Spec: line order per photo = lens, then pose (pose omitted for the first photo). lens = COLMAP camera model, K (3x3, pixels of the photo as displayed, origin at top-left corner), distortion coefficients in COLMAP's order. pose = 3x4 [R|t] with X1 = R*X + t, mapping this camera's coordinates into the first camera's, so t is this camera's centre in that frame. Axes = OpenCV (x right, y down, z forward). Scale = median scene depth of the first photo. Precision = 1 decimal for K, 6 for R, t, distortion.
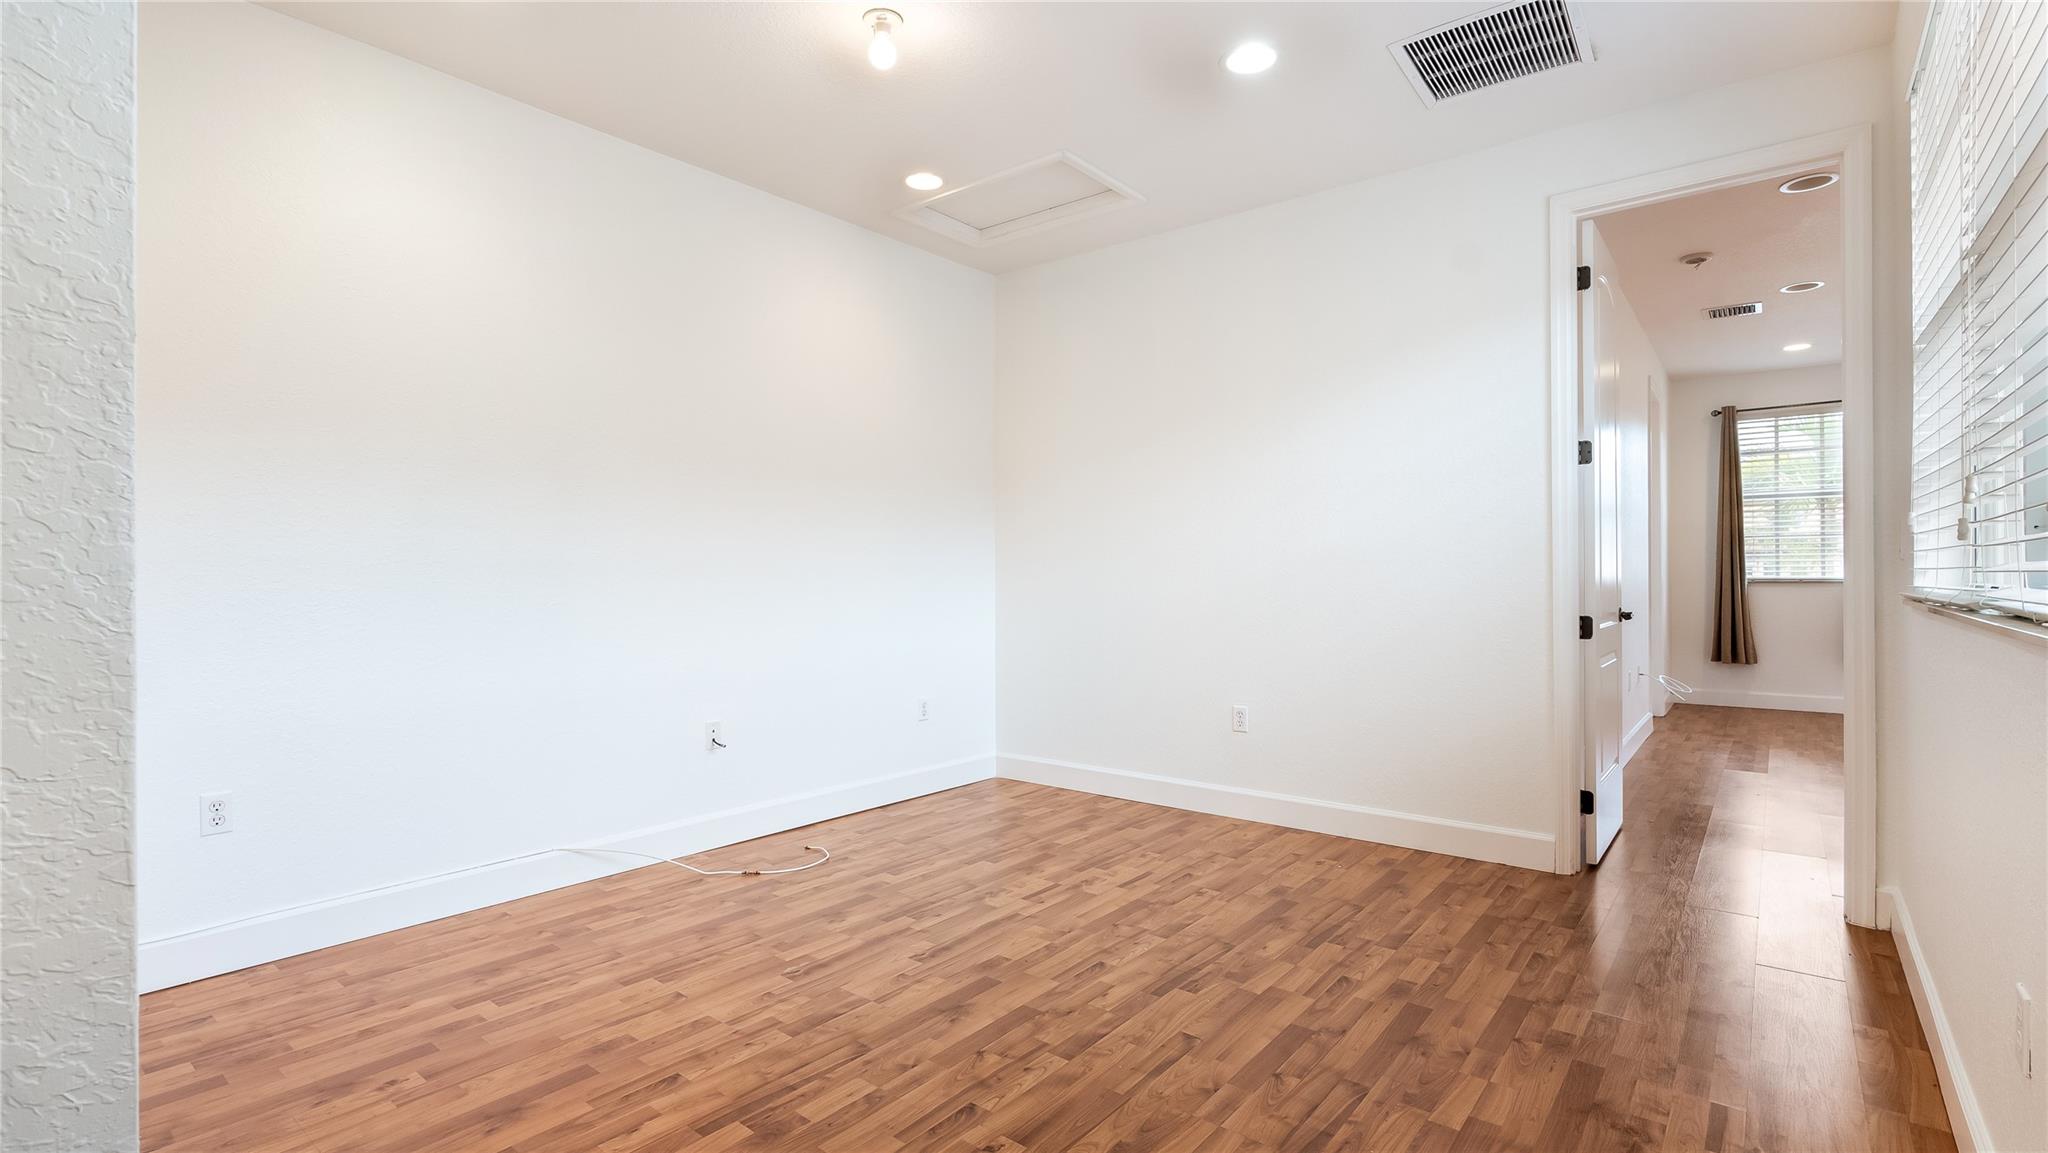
lens RADIAL K [[947.4, 0, 1025.3], [0, 947.4, 579.1], [0, 0, 1]] dist [0.001754, 0.000349]
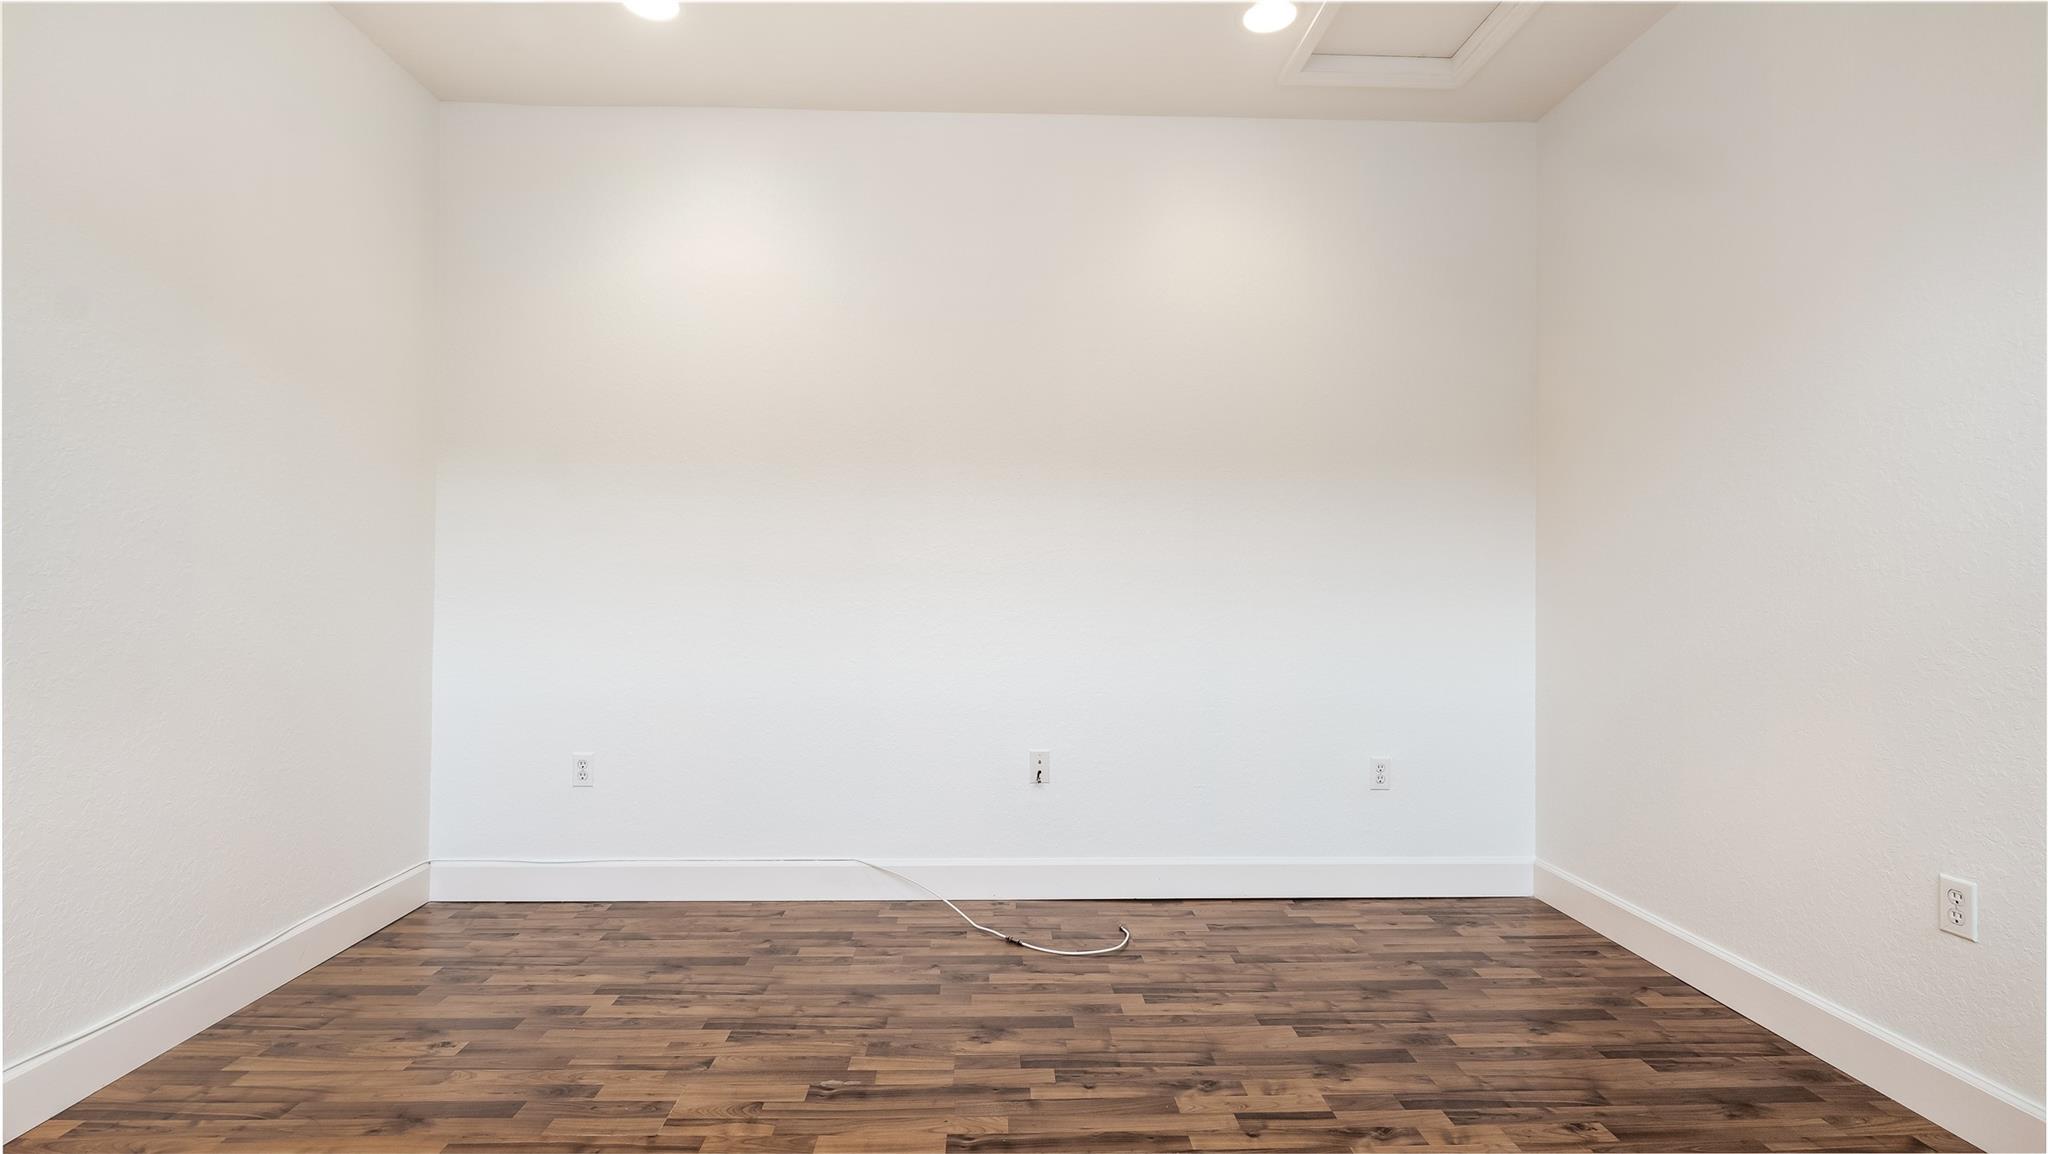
lens RADIAL K [[947.0, 0, 1023.1], [0, 947.0, 575.0], [0, 0, 1]] dist [-0.002985, 0.000298]
pose [[0.648899, -0.008873, -0.760822, 0.367920], [-0.007468, 0.999810, -0.018029, 0.009593], [0.760837, 0.017381, 0.648710, 0.509253]]
